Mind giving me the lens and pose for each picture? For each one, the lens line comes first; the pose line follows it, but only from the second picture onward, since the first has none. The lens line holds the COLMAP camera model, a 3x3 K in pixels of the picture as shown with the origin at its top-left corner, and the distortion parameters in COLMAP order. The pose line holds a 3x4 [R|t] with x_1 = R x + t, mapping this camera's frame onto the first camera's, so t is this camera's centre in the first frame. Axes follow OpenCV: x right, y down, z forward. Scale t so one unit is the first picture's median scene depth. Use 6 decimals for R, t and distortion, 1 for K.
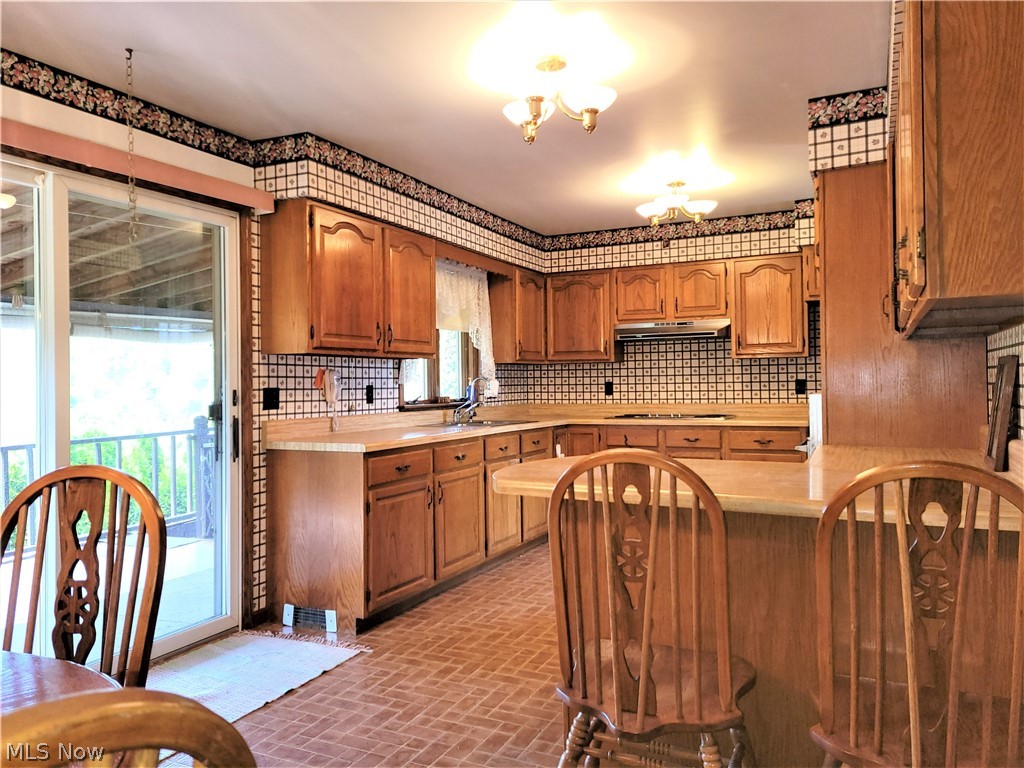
lens RADIAL K [[768.3, 0, 512.7], [0, 768.3, 378.2], [0, 0, 1]] dist [0.065007, -0.013538]
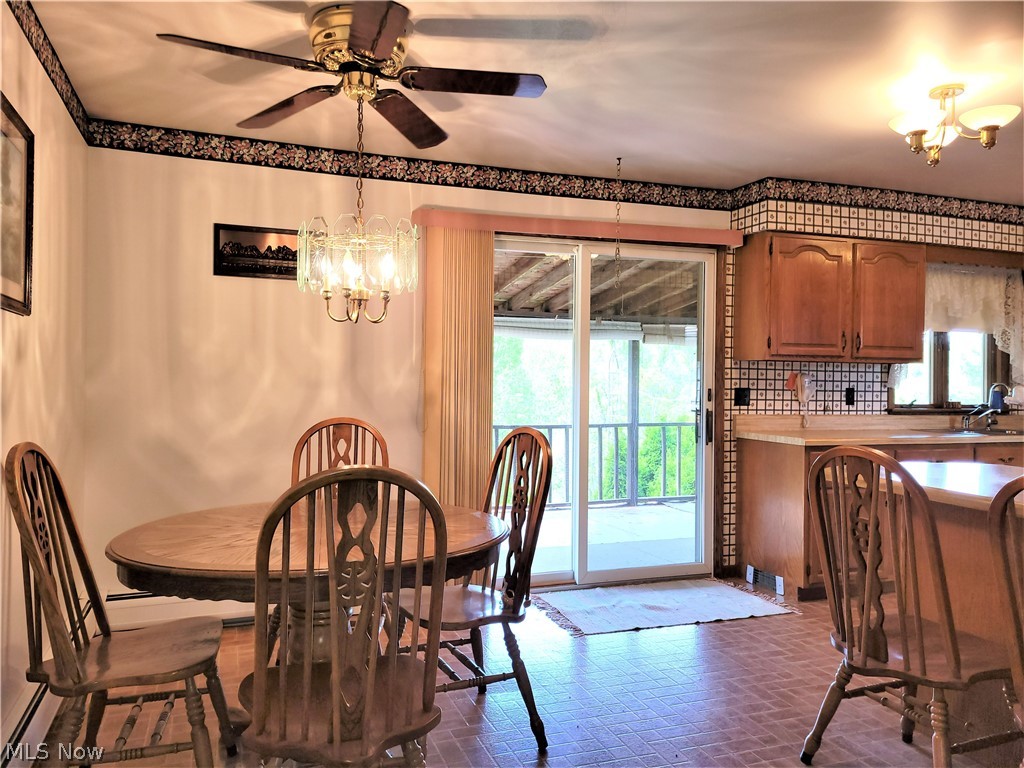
lens RADIAL K [[768.3, 0, 510.7], [0, 768.3, 382.9], [0, 0, 1]] dist [0.065007, -0.013538]
pose [[0.724739, 0.024556, -0.688586, 0.269615], [-0.017538, 0.999698, 0.017192, -0.010344], [0.688800, -0.000384, 0.724951, -0.142550]]
